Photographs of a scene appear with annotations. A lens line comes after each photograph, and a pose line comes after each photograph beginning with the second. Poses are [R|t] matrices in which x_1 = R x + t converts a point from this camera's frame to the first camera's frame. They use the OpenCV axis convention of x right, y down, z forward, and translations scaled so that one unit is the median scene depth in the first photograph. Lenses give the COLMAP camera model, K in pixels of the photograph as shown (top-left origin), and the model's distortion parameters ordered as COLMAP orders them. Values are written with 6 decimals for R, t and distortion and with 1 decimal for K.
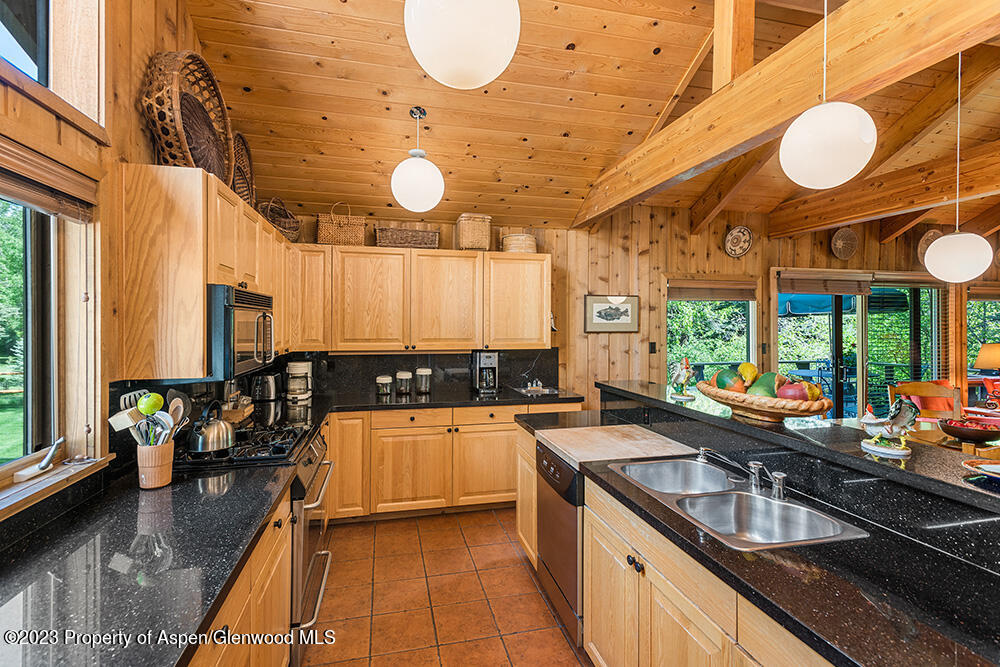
lens RADIAL K [[476.5, 0, 499.3], [0, 476.5, 324.3], [0, 0, 1]] dist [0.018043, -0.005473]
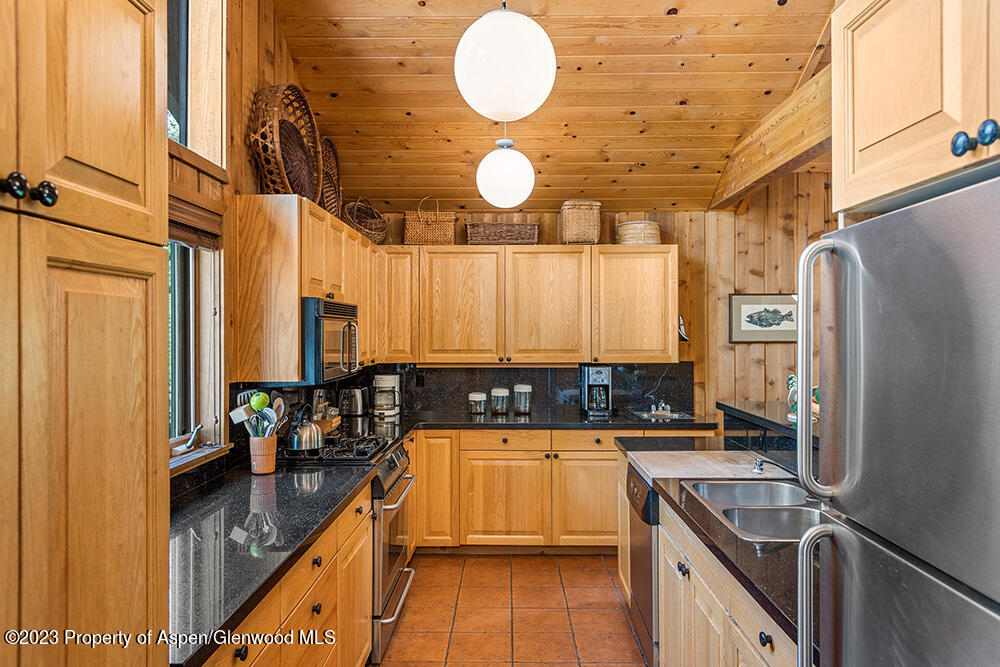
lens RADIAL K [[693.6, 0, 496.7], [0, 693.6, 329.8], [0, 0, 1]] dist [0.018534, -0.000132]
pose [[0.967158, -0.005306, -0.254119, 0.149053], [0.004174, 0.999979, -0.004991, 0.000683], [0.254141, 0.003766, 0.967160, -0.277749]]
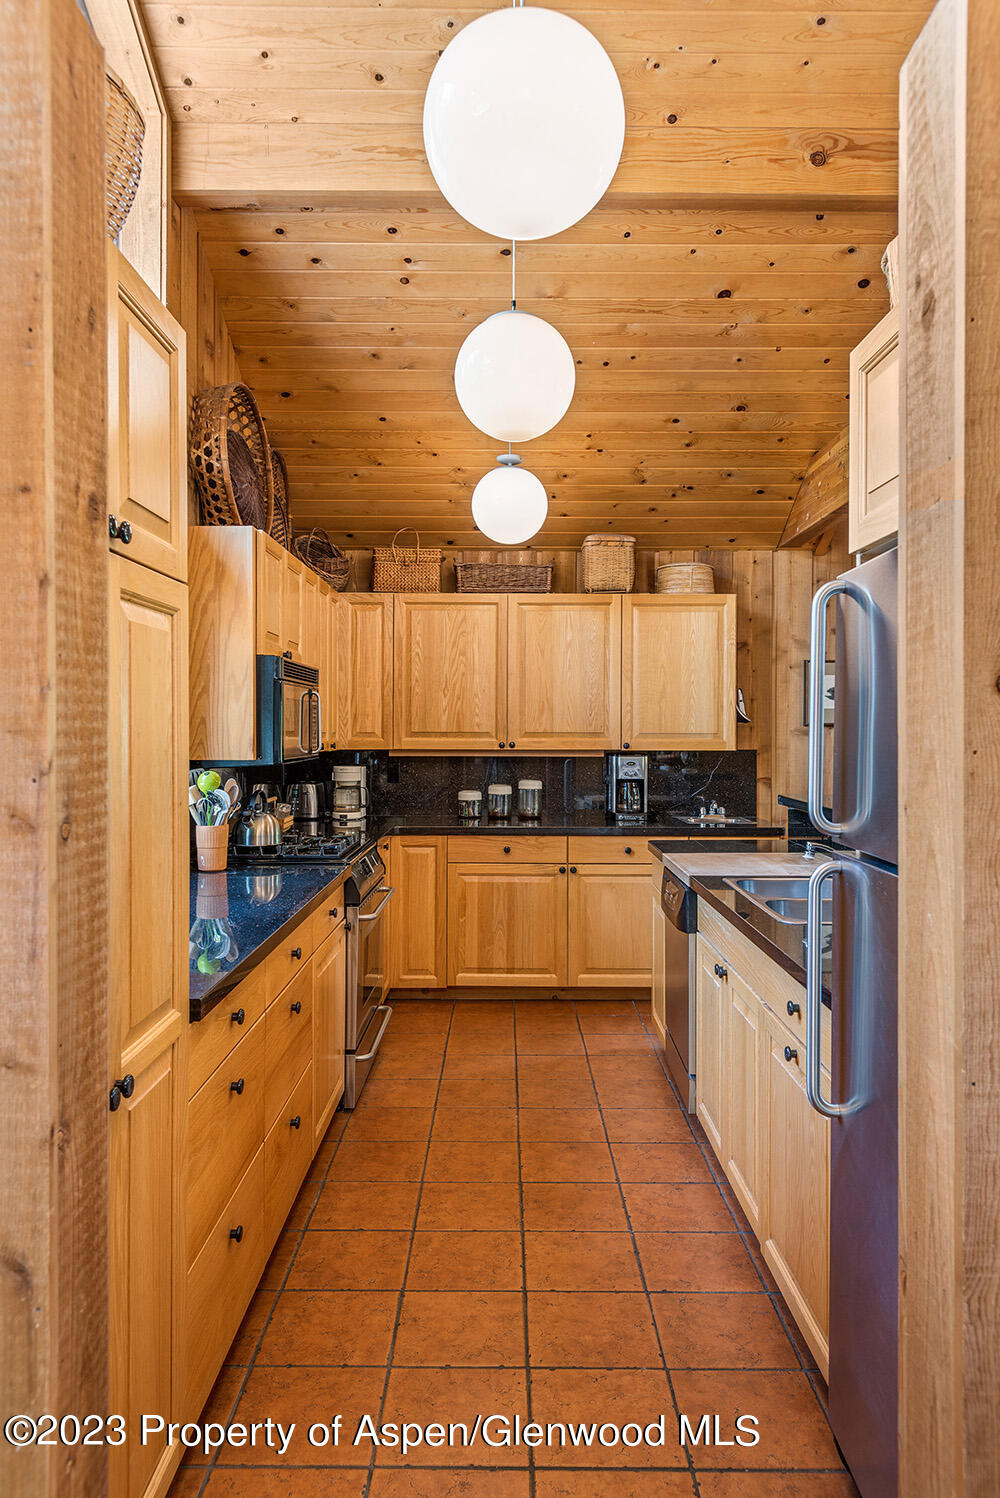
lens RADIAL K [[1039.0, 0, 502.1], [0, 1039.0, 744.8], [0, 0, 1]] dist [0.018534, -0.000132]
pose [[0.970684, 0.003057, -0.240339, 0.187461], [0.000149, 0.999911, 0.013321, 0.035914], [0.240358, -0.012966, 0.970598, -0.483204]]
